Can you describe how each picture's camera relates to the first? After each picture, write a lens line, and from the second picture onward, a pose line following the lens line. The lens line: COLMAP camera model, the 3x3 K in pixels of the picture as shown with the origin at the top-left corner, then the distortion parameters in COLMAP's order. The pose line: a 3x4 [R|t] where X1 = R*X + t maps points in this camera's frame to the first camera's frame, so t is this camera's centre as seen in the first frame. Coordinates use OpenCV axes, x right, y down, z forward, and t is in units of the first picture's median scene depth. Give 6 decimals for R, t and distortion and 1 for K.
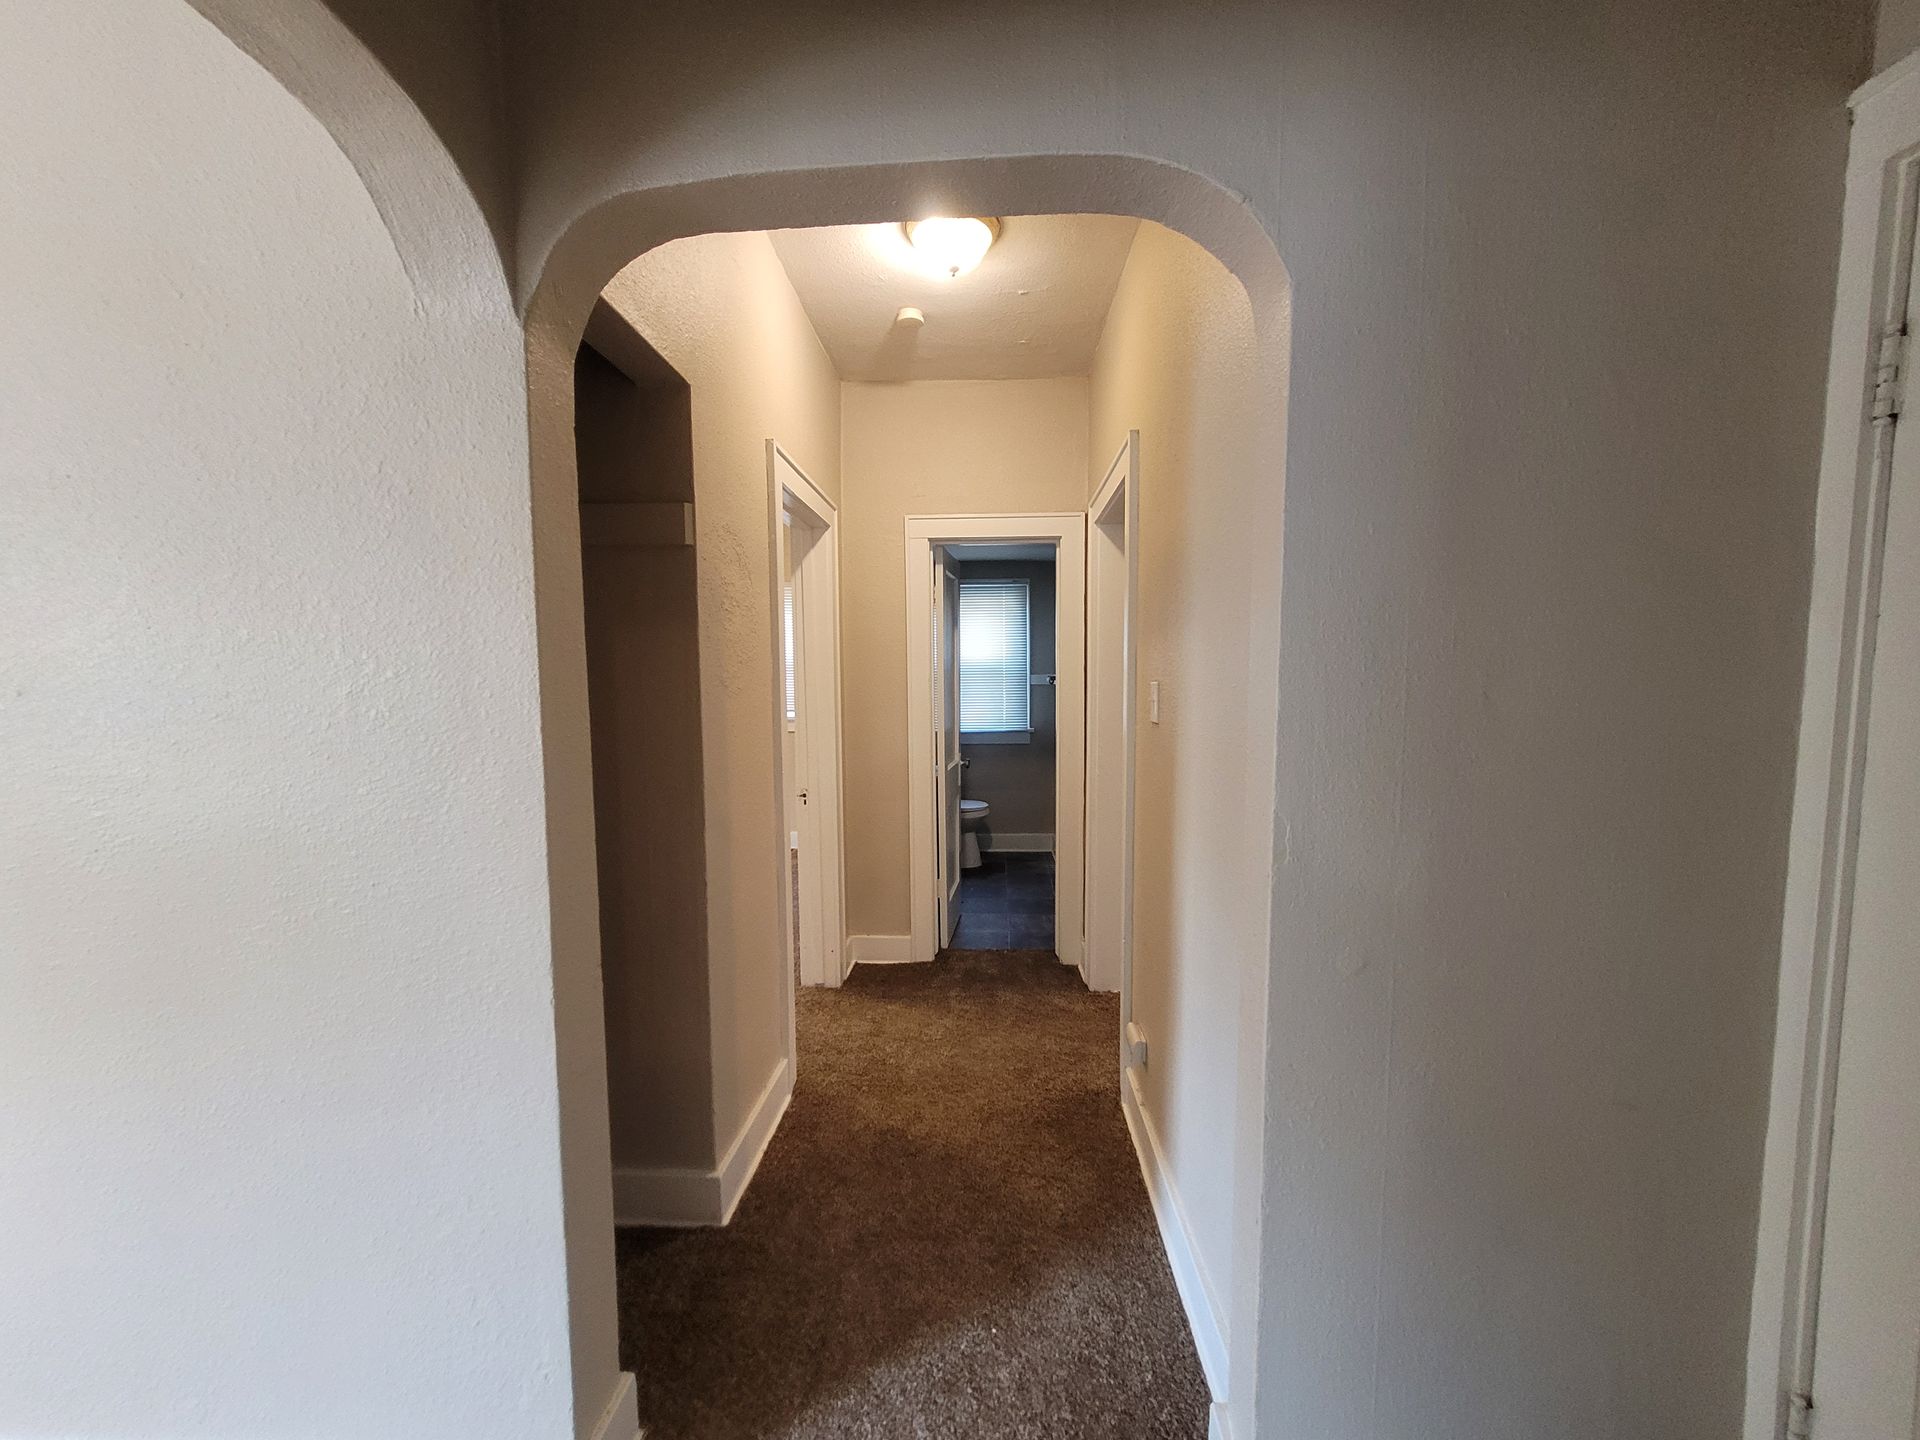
lens RADIAL K [[749.7, 0, 957.9], [0, 749.7, 732.4], [0, 0, 1]] dist [-0.001534, 0.002377]
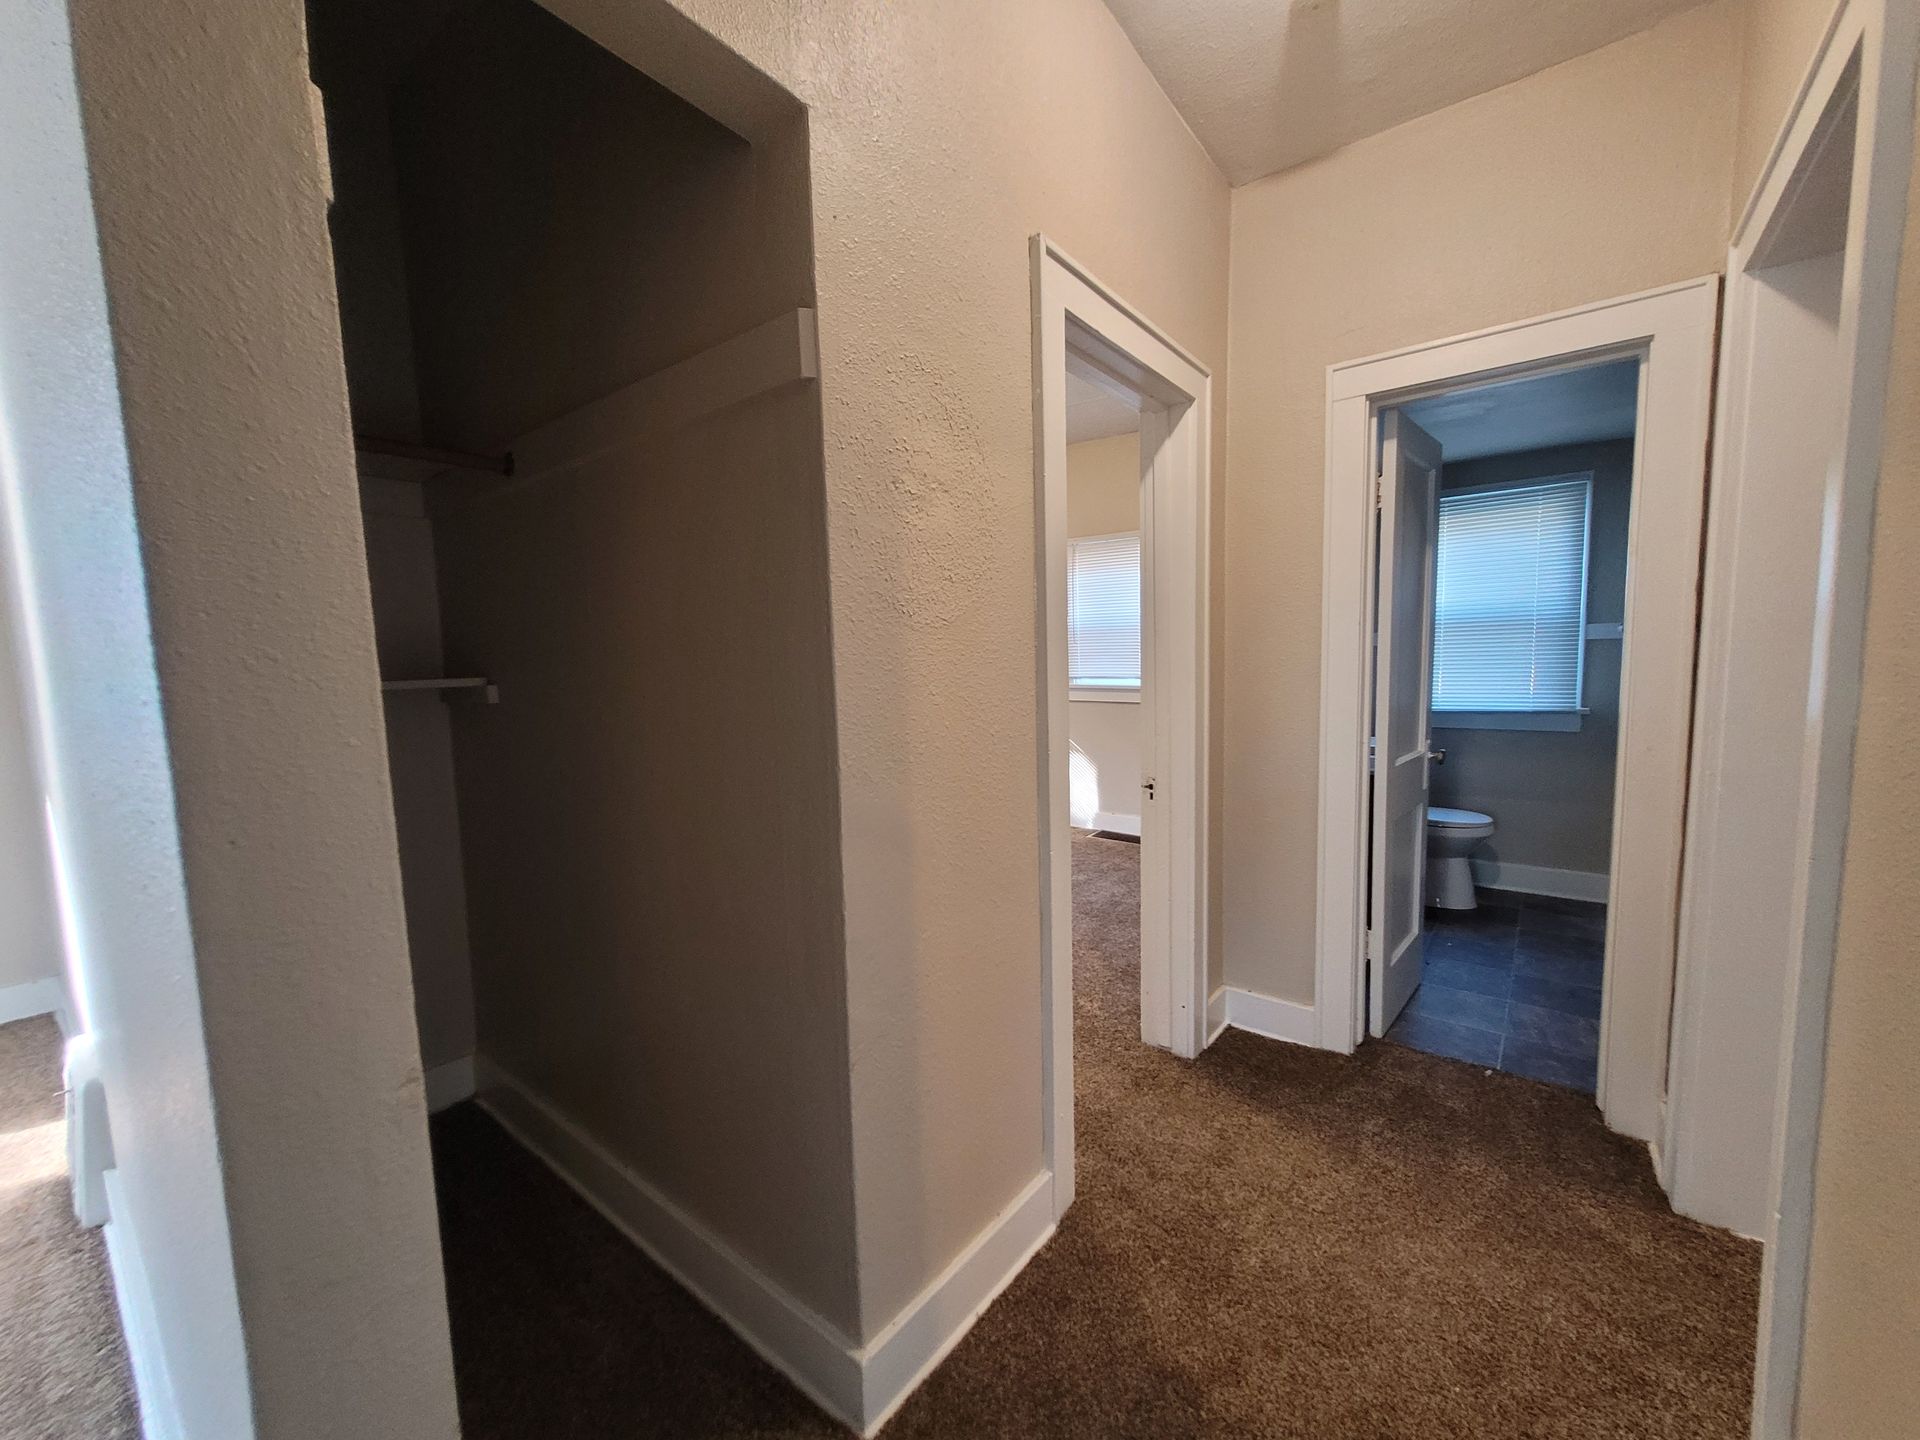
lens RADIAL K [[749.7, 0, 957.9], [0, 749.7, 732.4], [0, 0, 1]] dist [-0.001534, 0.002377]
pose [[0.813515, 0.042924, -0.579958, 0.060271], [-0.025836, 0.998955, 0.037694, 0.008535], [0.580970, -0.015680, 0.813774, 0.295610]]
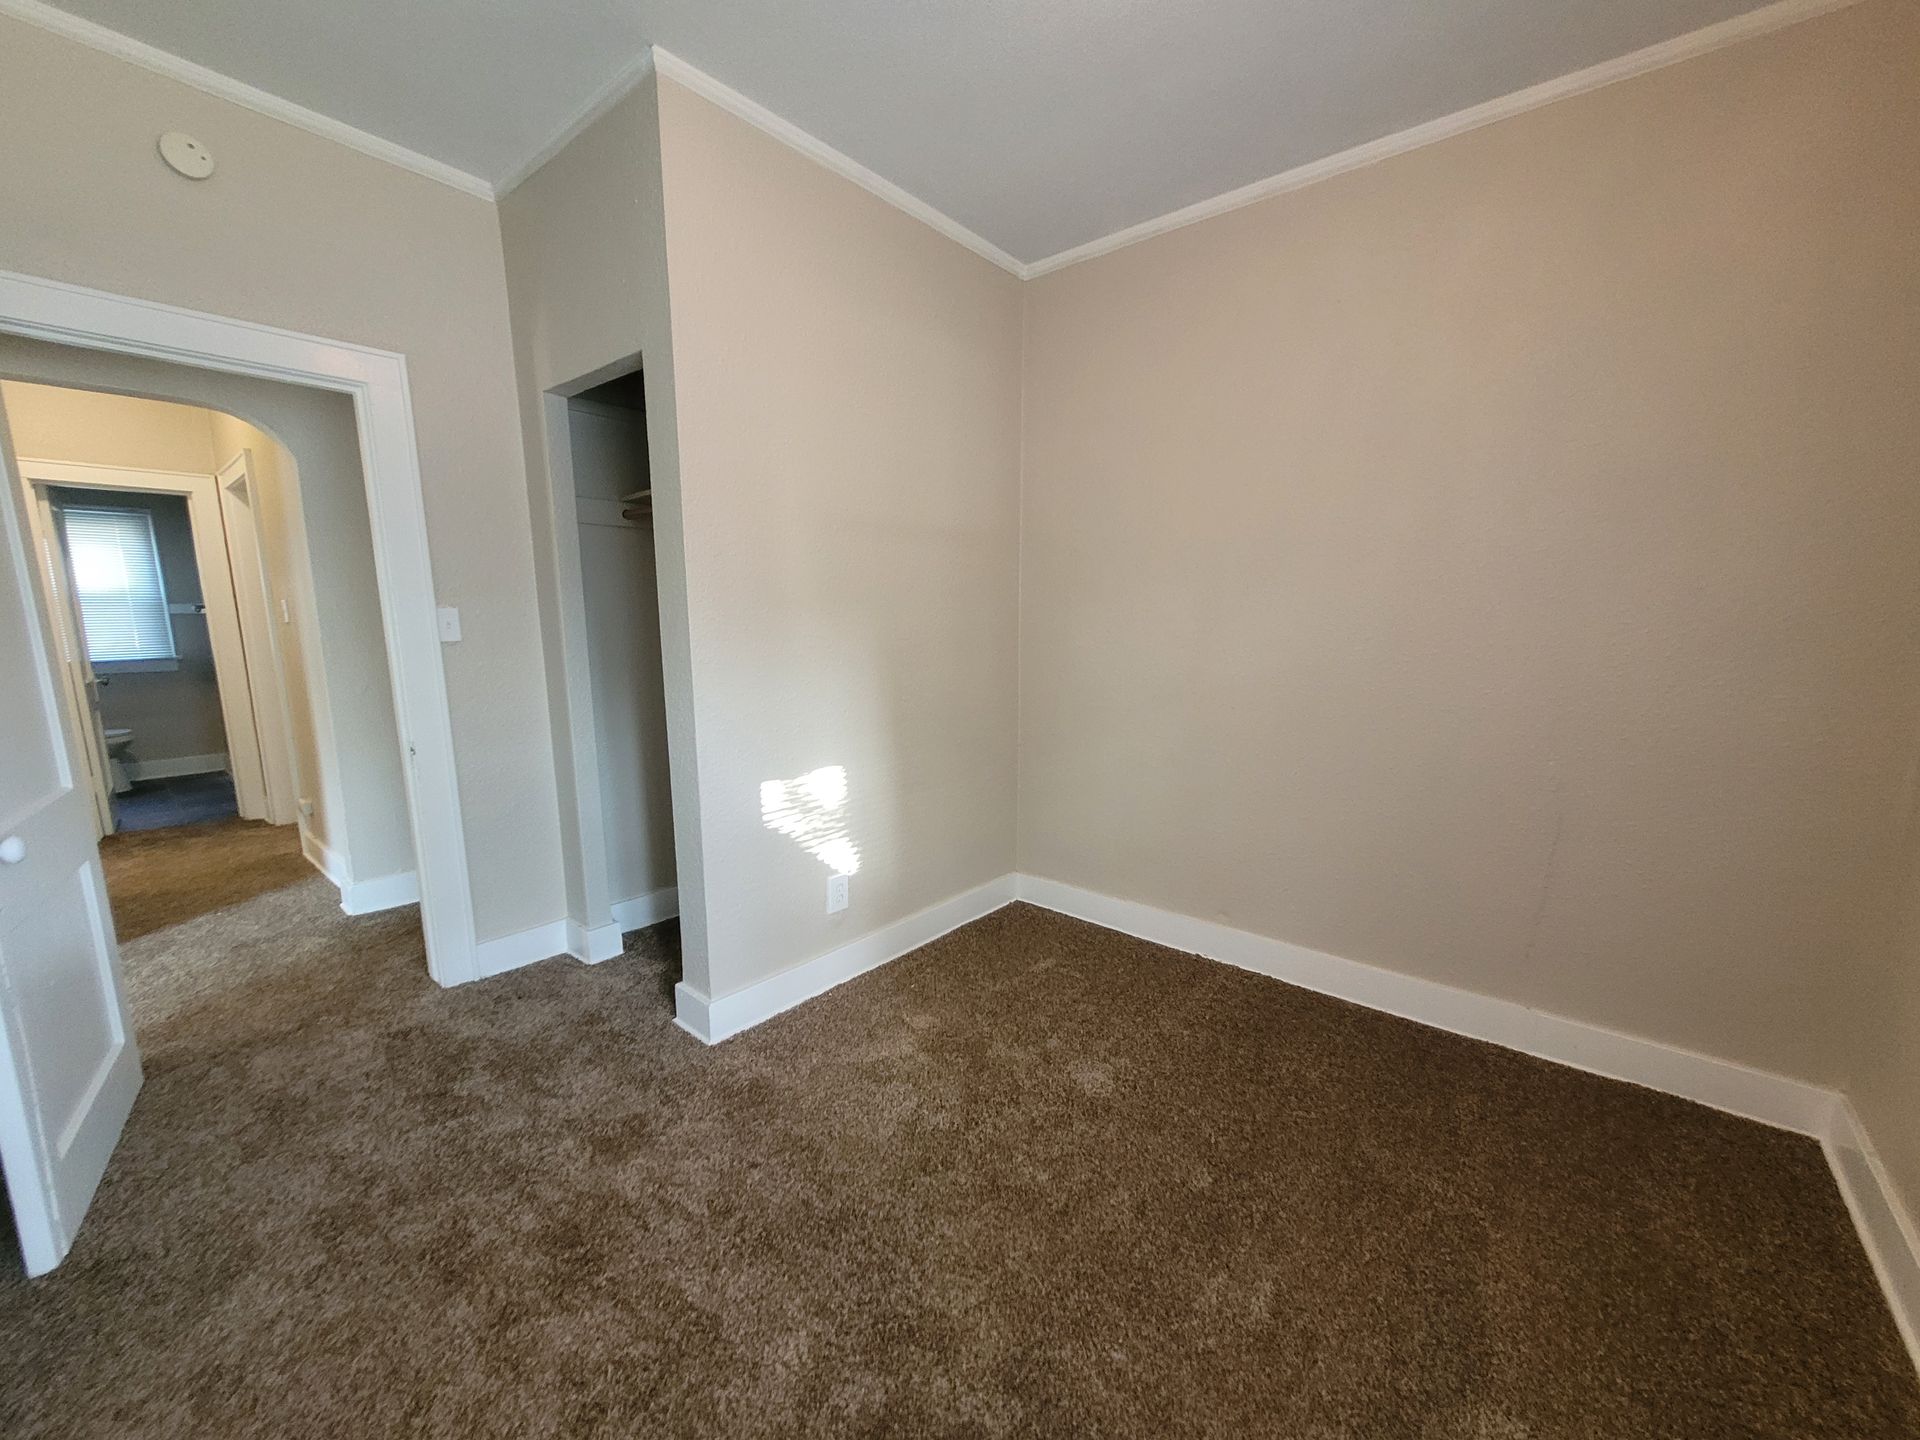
lens RADIAL K [[749.7, 0, 957.9], [0, 749.7, 732.4], [0, 0, 1]] dist [-0.001534, 0.002377]
pose [[0.609586, -0.121351, 0.783377, -0.126132], [0.063340, 0.992510, 0.104459, 0.104299], [-0.790186, -0.014057, 0.612706, -0.876006]]
